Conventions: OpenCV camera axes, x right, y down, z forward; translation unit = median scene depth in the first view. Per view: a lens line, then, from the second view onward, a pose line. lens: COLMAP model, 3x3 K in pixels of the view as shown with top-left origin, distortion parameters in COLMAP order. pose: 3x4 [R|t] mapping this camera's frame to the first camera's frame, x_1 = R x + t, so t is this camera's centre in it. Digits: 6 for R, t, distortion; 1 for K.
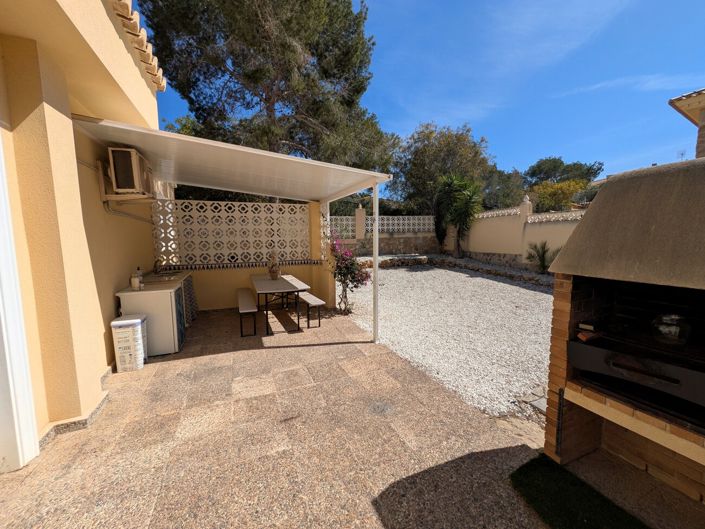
lens RADIAL K [[277.8, 0, 349.5], [0, 277.8, 267.2], [0, 0, 1]] dist [0.002554, -0.001001]
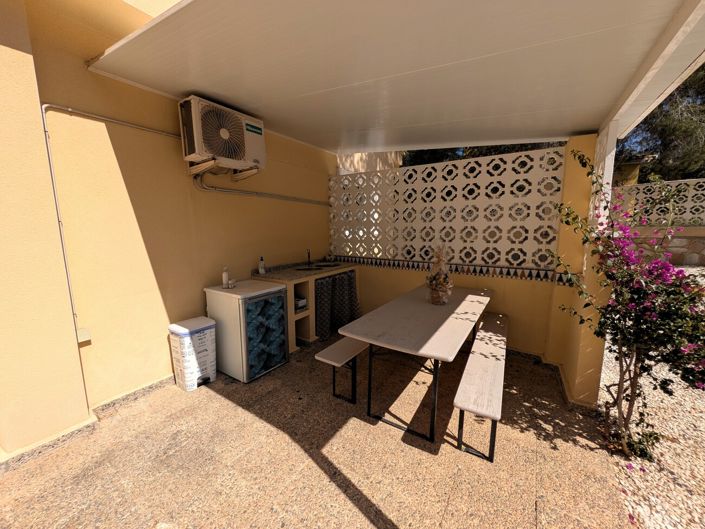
lens RADIAL K [[277.8, 0, 351.9], [0, 277.8, 265.8], [0, 0, 1]] dist [0.002554, -0.001001]
pose [[0.559824, 0.123947, -0.819289, 0.061751], [-0.090642, 0.991976, 0.088136, -0.062300], [0.823639, 0.024921, 0.566567, 0.649113]]
